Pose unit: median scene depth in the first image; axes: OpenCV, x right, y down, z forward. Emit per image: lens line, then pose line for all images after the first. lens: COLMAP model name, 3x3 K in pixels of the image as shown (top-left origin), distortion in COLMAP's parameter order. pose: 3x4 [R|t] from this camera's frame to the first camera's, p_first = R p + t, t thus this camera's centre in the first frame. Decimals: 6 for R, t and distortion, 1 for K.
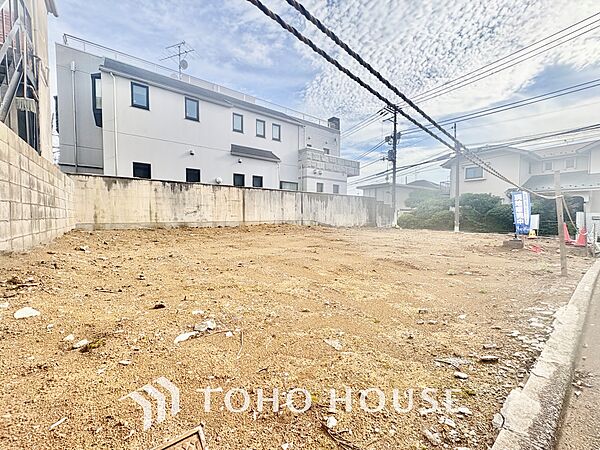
lens RADIAL K [[240.2, 0, 302.2], [0, 240.2, 224.1], [0, 0, 1]] dist [0.002036, 0.000140]
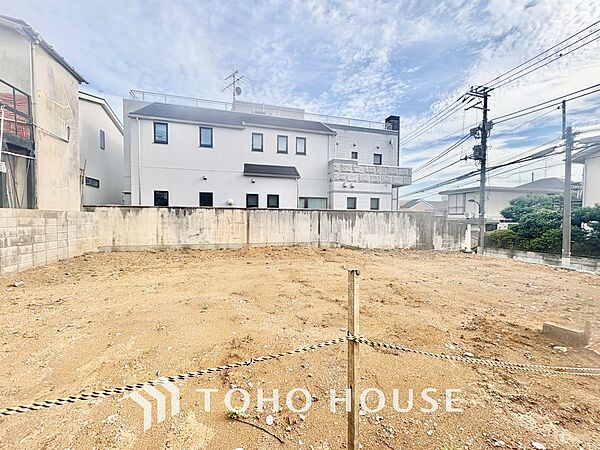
lens RADIAL K [[240.0, 0, 301.5], [0, 240.0, 224.6], [0, 0, 1]] dist [0.000575, 0.000067]
pose [[0.922963, 0.015787, -0.384564, 0.292083], [-0.020745, 0.999747, -0.008747, -0.073900], [0.384329, 0.016051, 0.923057, 0.155817]]
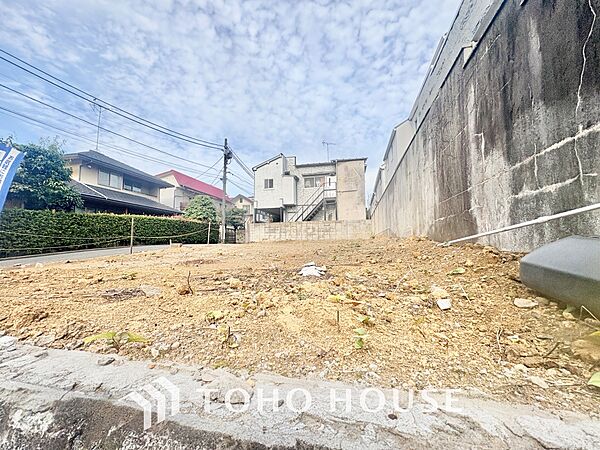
lens RADIAL K [[238.8, 0, 301.5], [0, 238.8, 224.4], [0, 0, 1]] dist [-0.000954, 0.000119]
pose [[-0.773720, -0.050453, -0.631516, 0.649247], [-0.017722, 0.998157, -0.058032, 0.014856], [0.633280, -0.033709, -0.773188, 1.429050]]
